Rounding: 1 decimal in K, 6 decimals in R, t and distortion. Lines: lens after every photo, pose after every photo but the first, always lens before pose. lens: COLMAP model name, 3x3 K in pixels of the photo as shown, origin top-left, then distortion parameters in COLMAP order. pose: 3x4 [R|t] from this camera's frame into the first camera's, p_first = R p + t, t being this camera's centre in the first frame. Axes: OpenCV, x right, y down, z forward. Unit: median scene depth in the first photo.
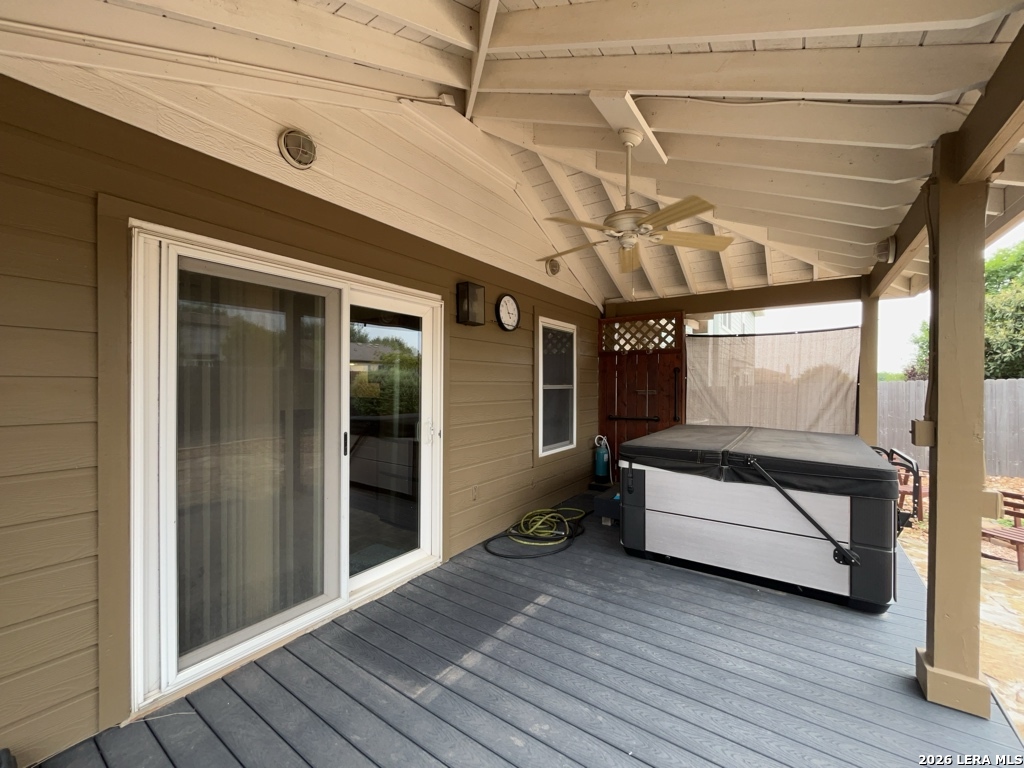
lens RADIAL K [[413.3, 0, 512.5], [0, 413.3, 385.1], [0, 0, 1]] dist [-0.002384, -0.000126]
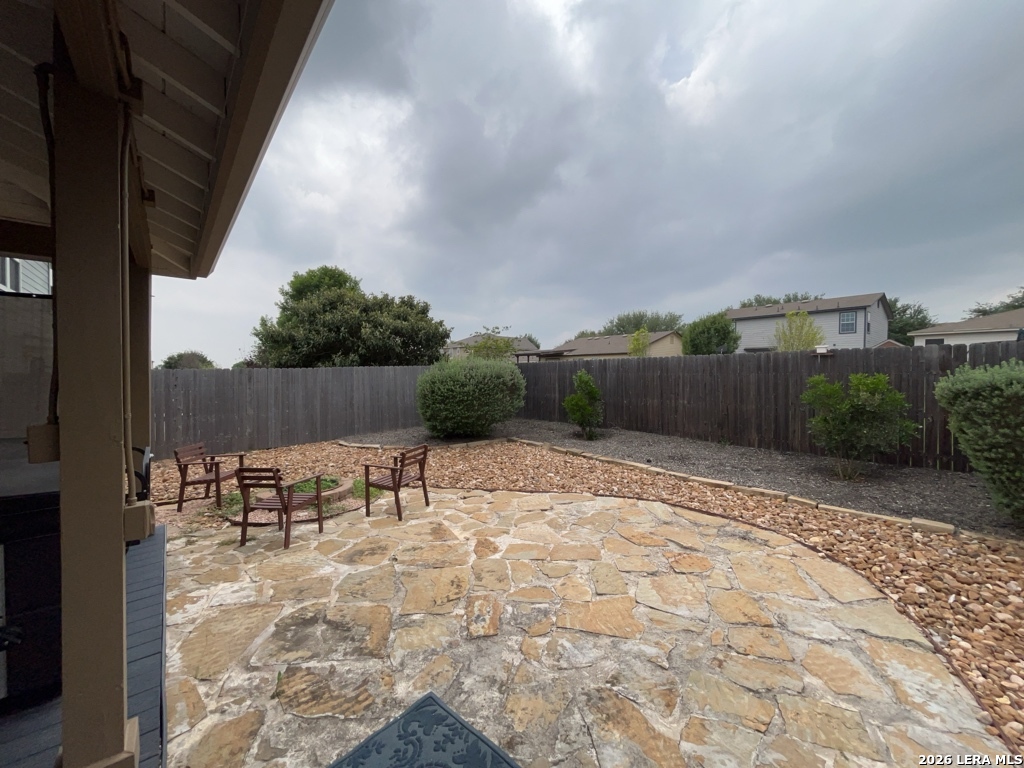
lens RADIAL K [[413.3, 0, 513.7], [0, 413.3, 381.0], [0, 0, 1]] dist [-0.002384, -0.000126]
pose [[0.264249, -0.015137, 0.964336, 0.346172], [-0.007219, 0.999818, 0.017672, -0.004473], [-0.964427, -0.011631, 0.264092, 0.053549]]
